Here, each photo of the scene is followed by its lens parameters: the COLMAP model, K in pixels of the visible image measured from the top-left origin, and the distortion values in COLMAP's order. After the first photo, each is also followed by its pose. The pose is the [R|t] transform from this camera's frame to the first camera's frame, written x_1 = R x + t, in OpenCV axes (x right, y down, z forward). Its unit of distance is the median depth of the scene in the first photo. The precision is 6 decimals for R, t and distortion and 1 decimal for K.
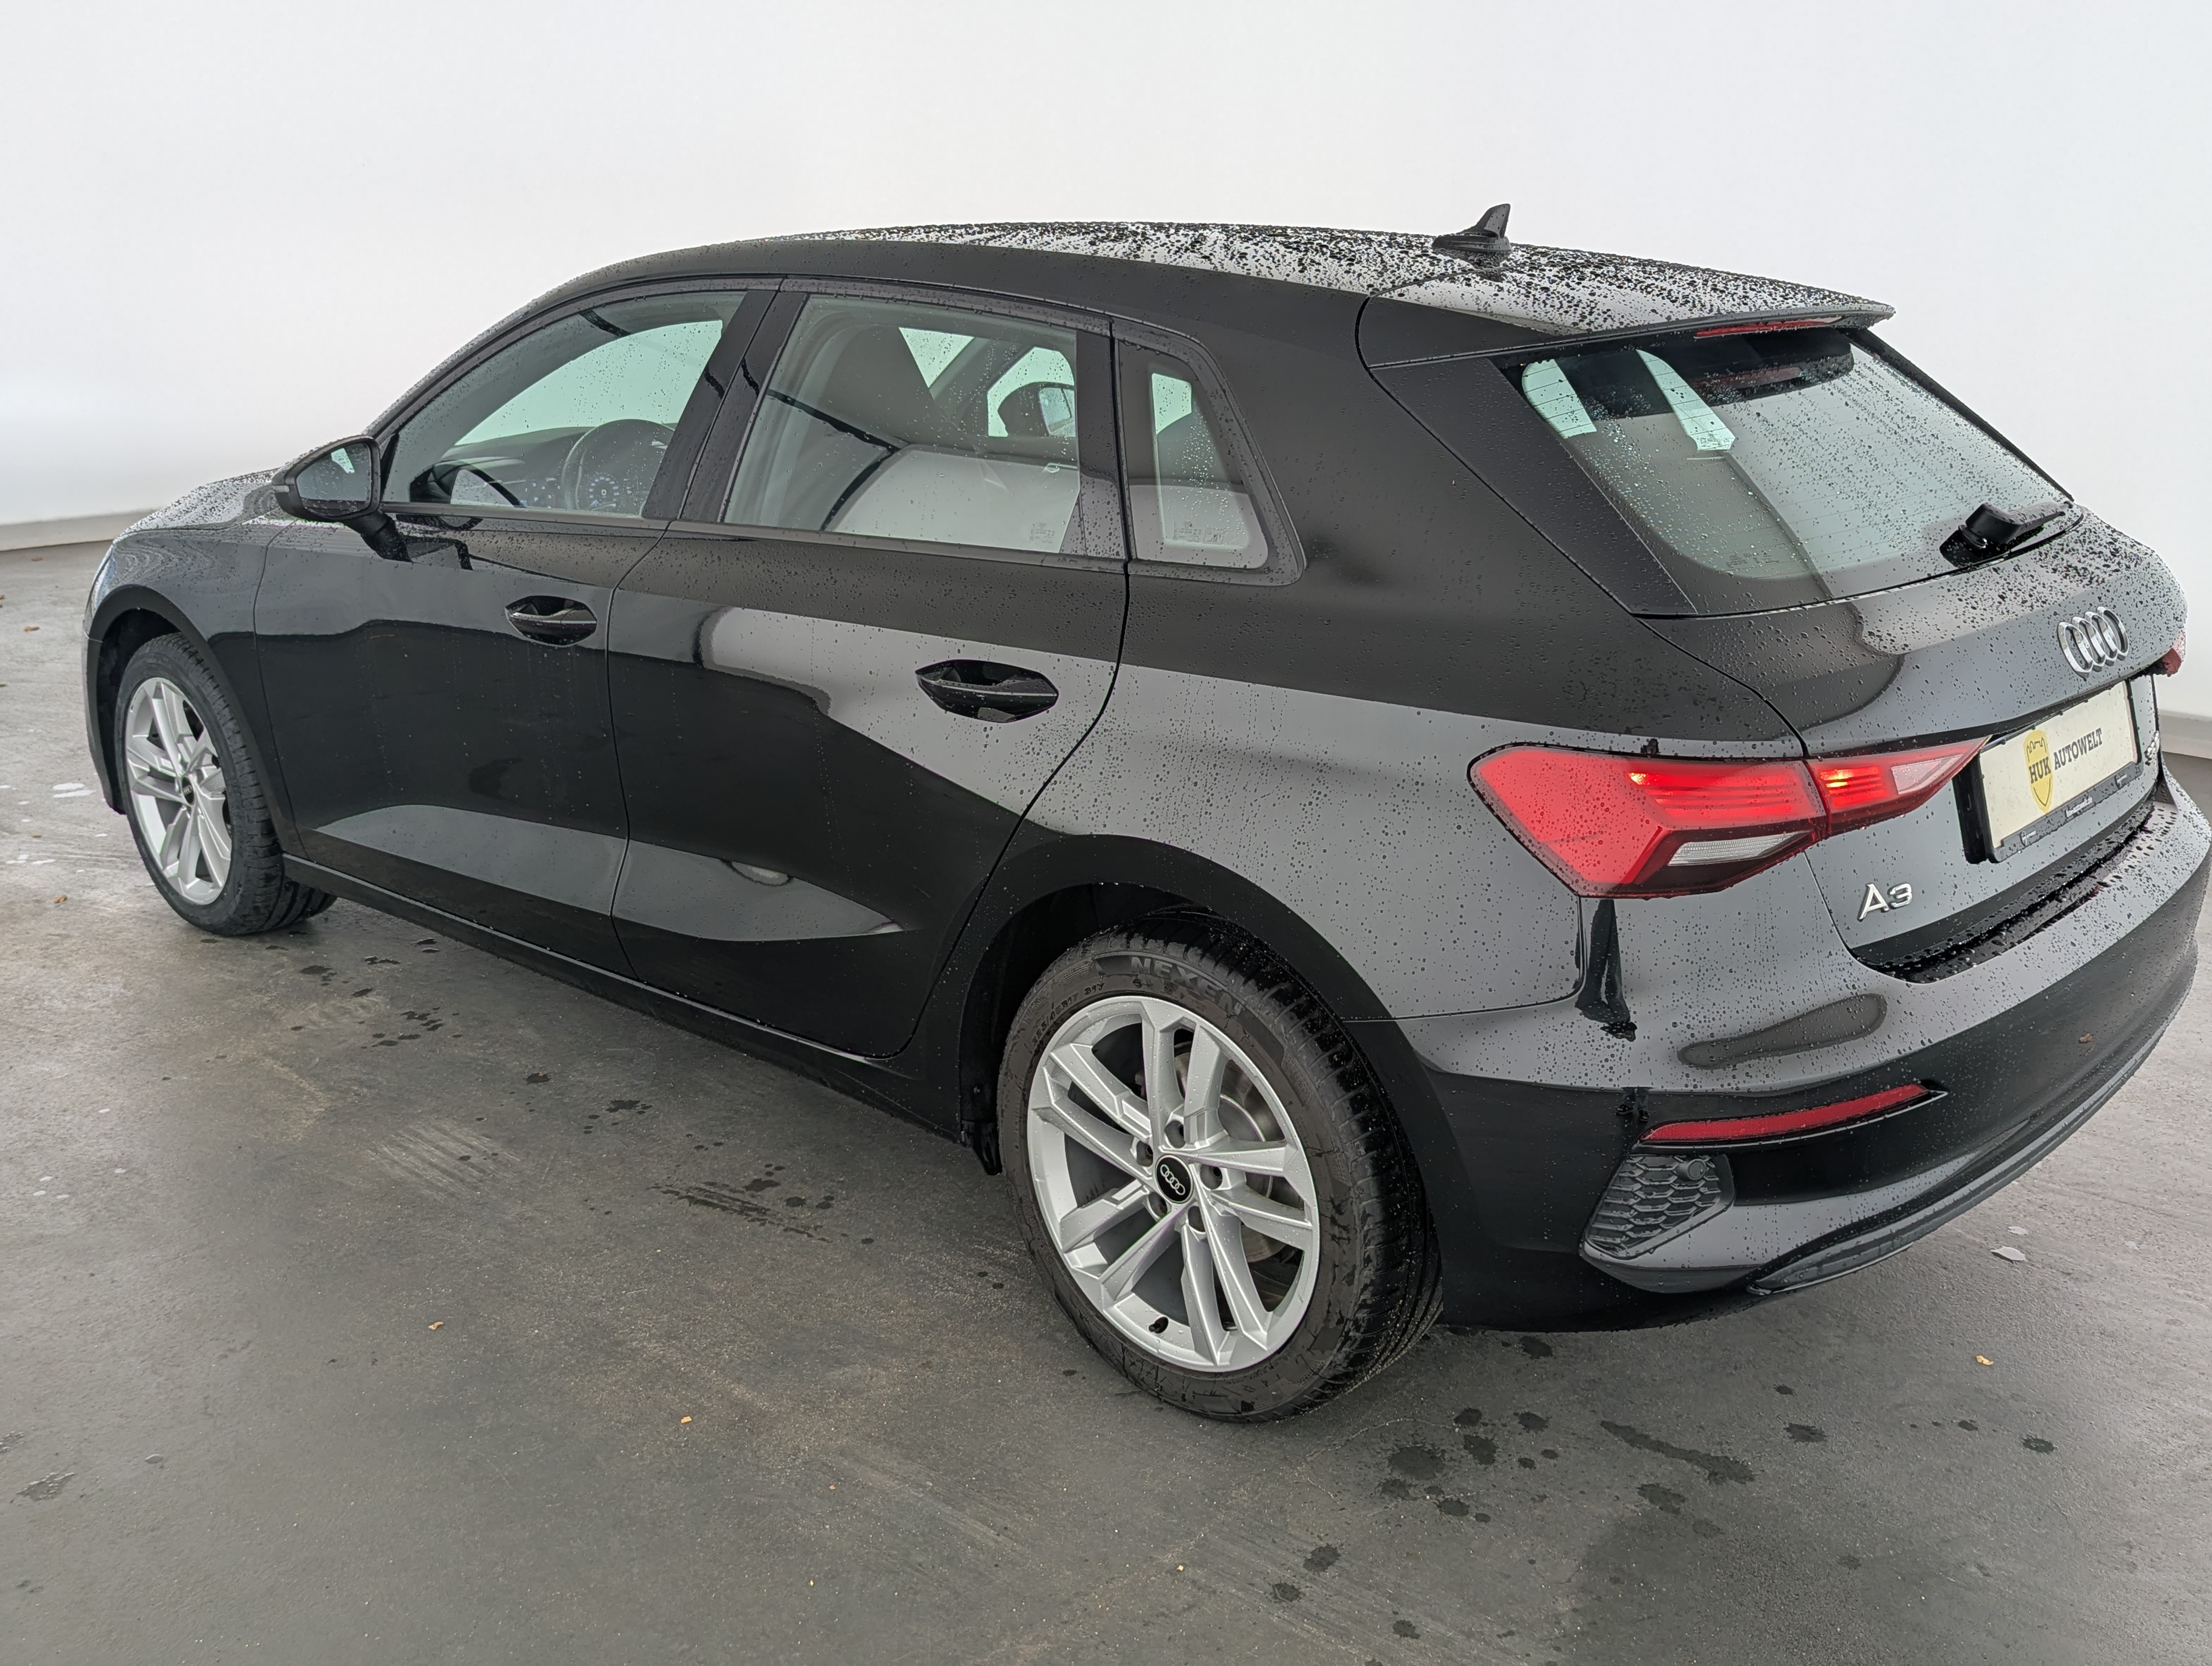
lens RADIAL K [[2148.3, 0, 1110.9], [0, 2148.3, 850.2], [0, 0, 1]] dist [0.051182, -0.039929]
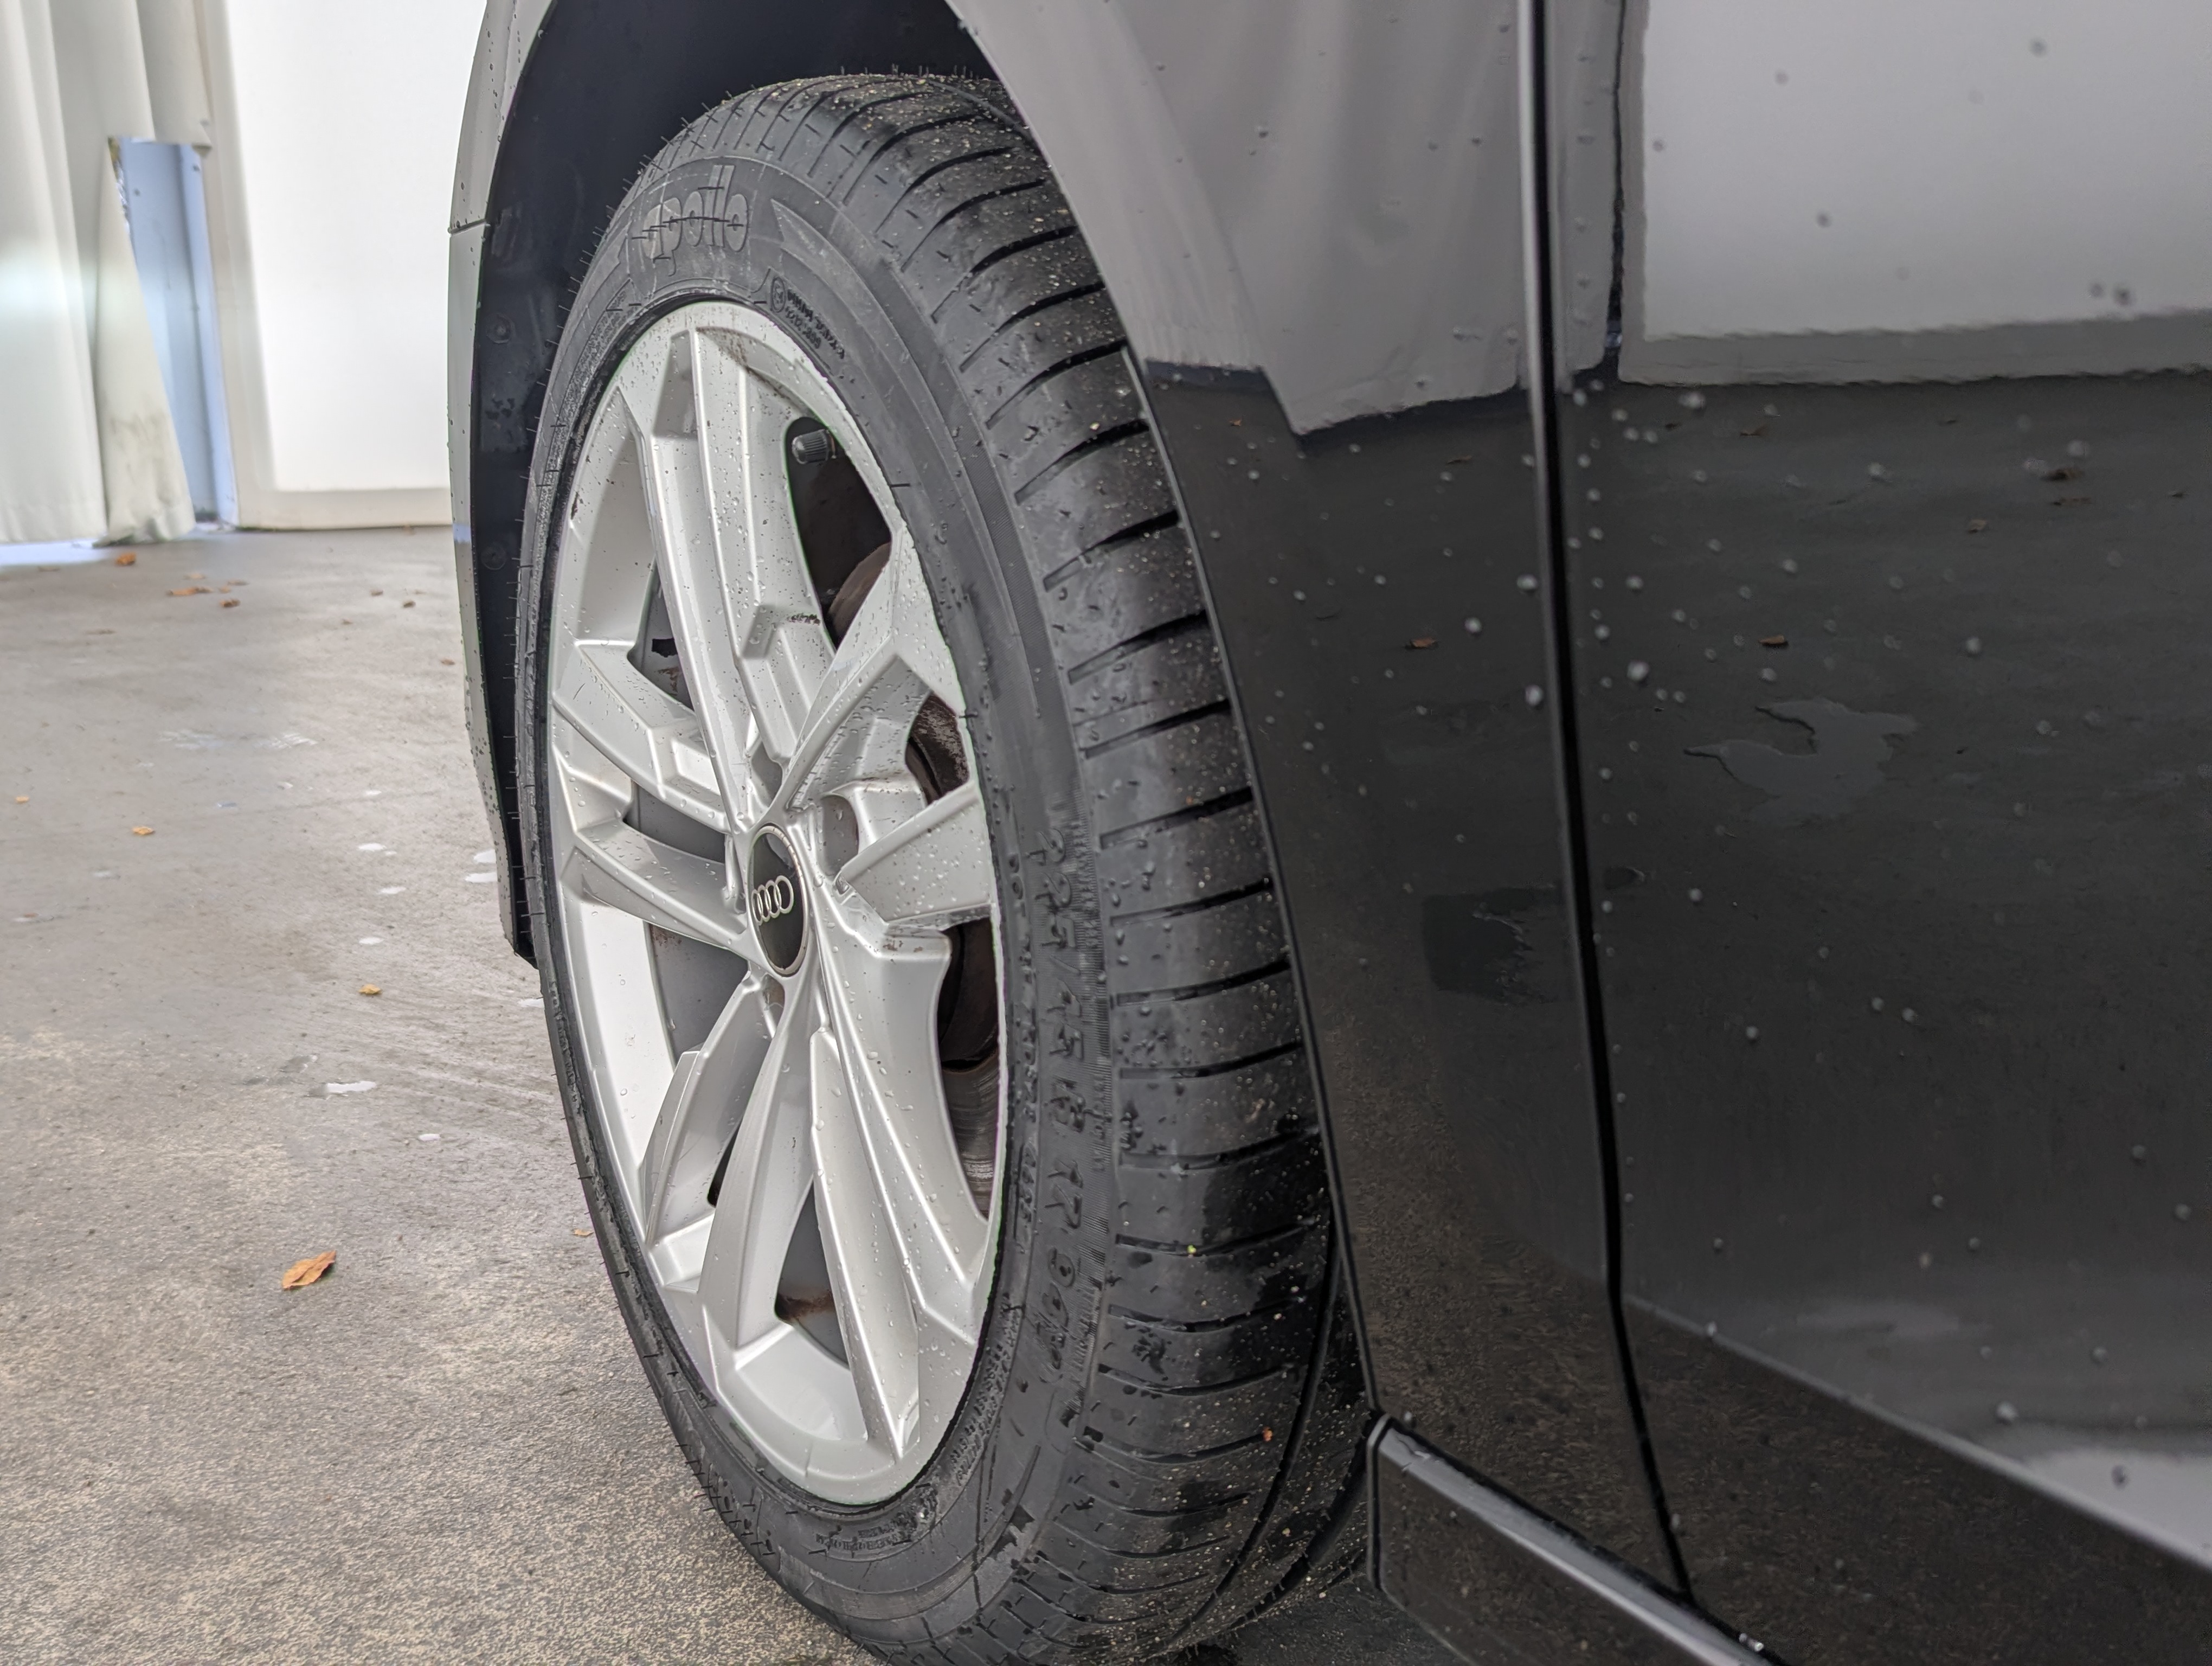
lens RADIAL K [[2148.3, 0, 1110.9], [0, 2148.3, 850.2], [0, 0, 1]] dist [0.051182, -0.039929]
pose [[0.964963, 0.059238, -0.255613, -0.344591], [-0.072668, 0.996411, -0.043412, -0.025828], [0.252124, 0.060466, 0.965804, 0.812228]]
